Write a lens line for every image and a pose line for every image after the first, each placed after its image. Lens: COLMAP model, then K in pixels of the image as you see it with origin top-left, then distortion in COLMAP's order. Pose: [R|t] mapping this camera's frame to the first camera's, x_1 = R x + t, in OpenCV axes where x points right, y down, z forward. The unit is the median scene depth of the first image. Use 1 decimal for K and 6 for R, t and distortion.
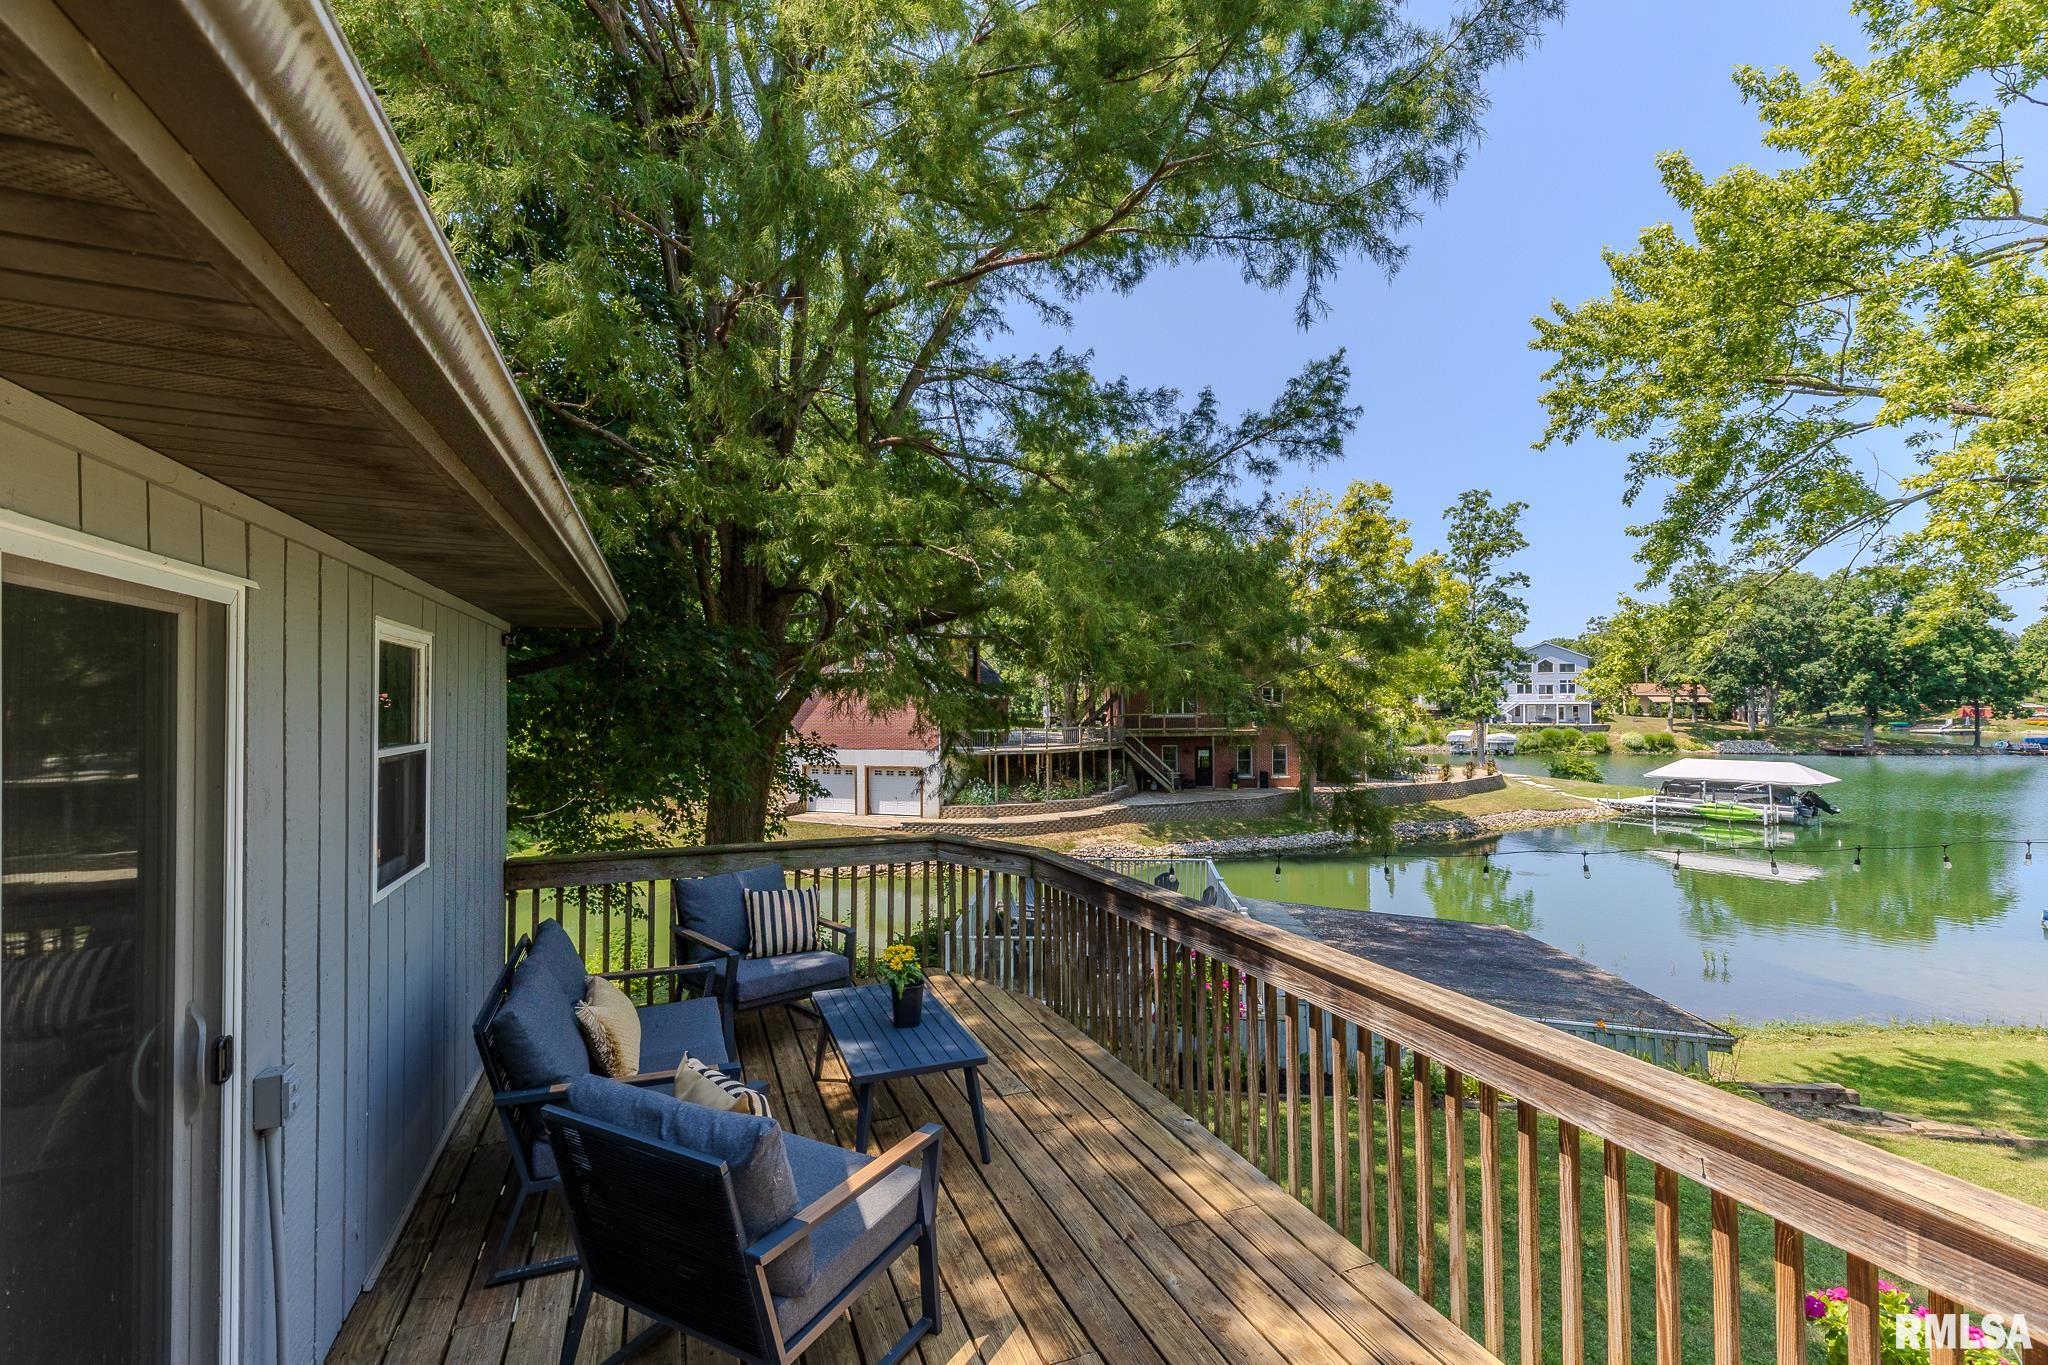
lens RADIAL K [[914.1, 0, 1026.8], [0, 914.1, 688.8], [0, 0, 1]] dist [0.016337, -0.007037]
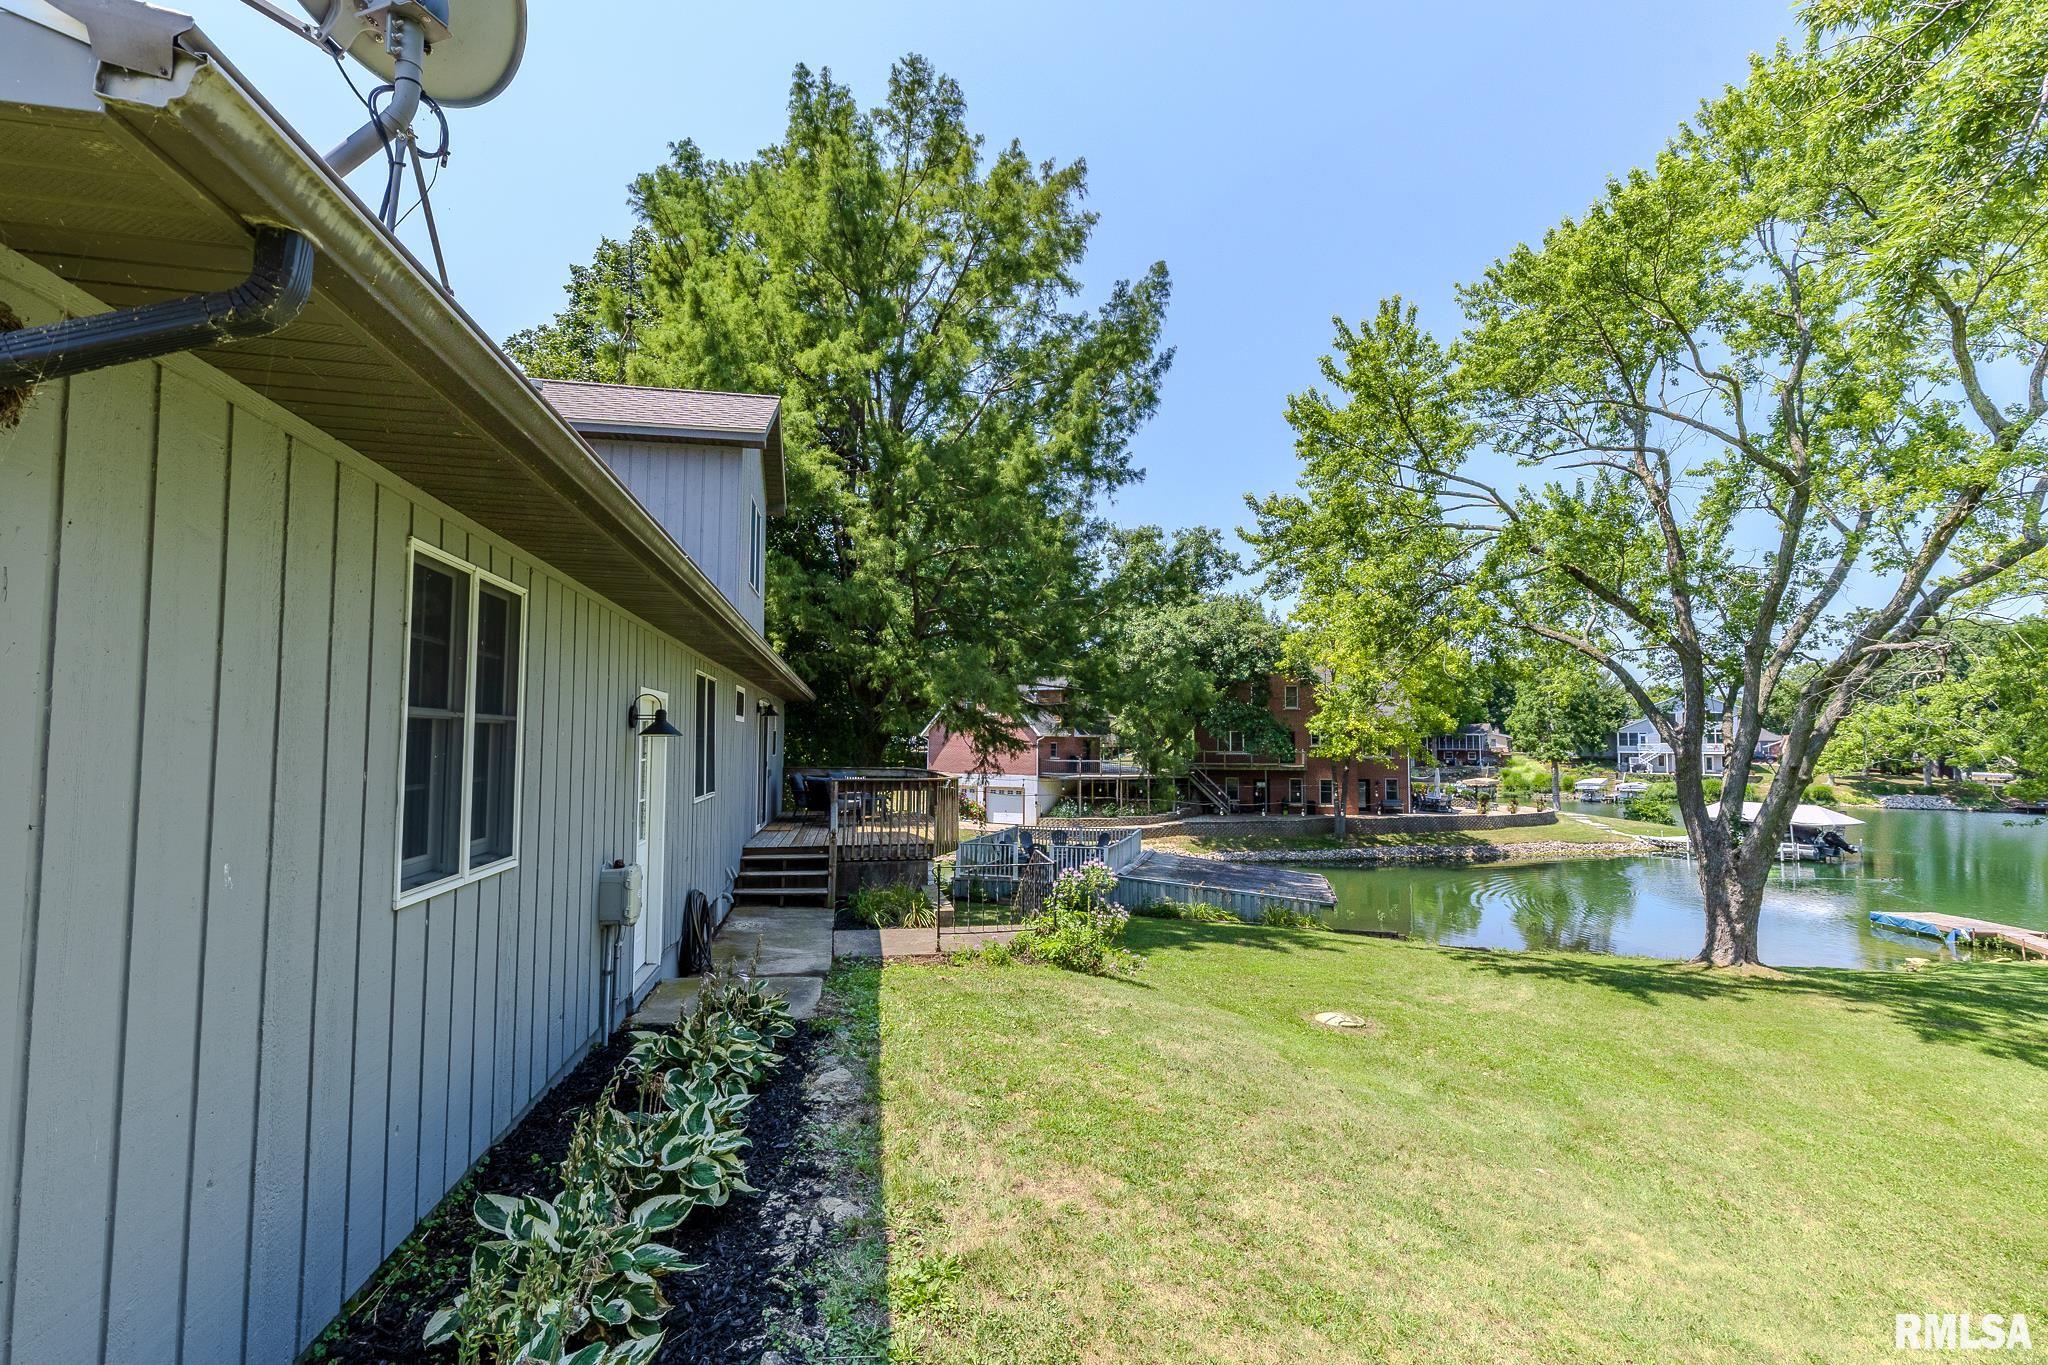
lens RADIAL K [[917.2, 0, 1029.5], [0, 917.2, 686.4], [0, 0, 1]] dist [0.012537, -0.005679]
pose [[0.983376, 0.002751, -0.181561, 0.107531], [-0.011925, 0.998705, -0.049459, 0.003970], [0.181190, 0.050802, 0.982135, -0.247531]]
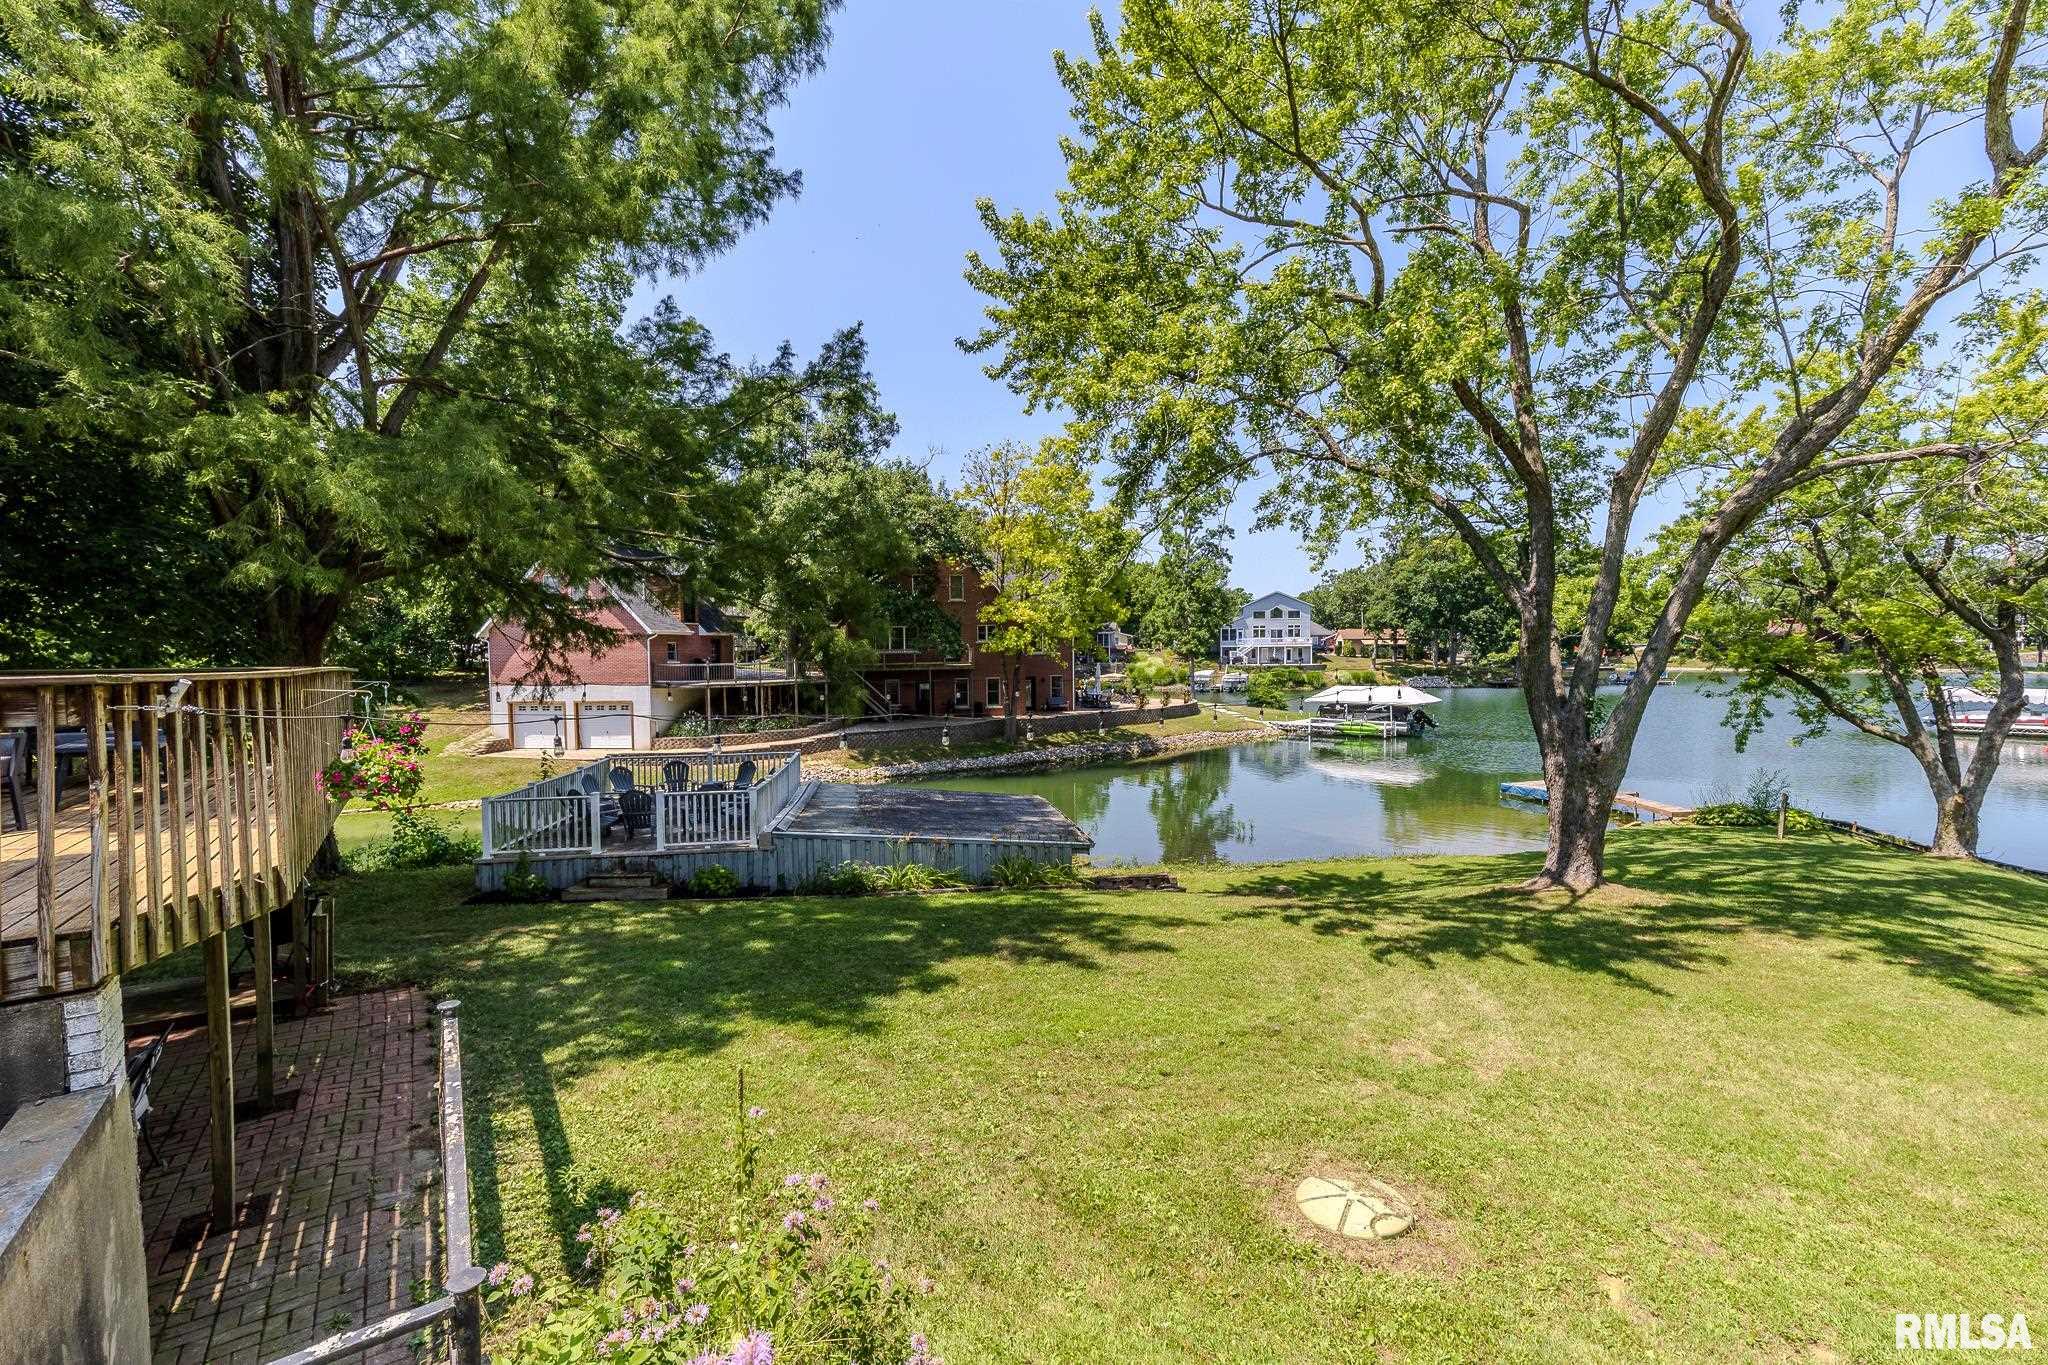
lens RADIAL K [[914.1, 0, 1026.8], [0, 914.1, 688.8], [0, 0, 1]] dist [0.016337, -0.007037]
pose [[0.978556, -0.015411, 0.205405, 0.086904], [0.004411, 0.998536, 0.053903, 0.014962], [-0.205935, -0.051841, 0.977191, -0.076496]]
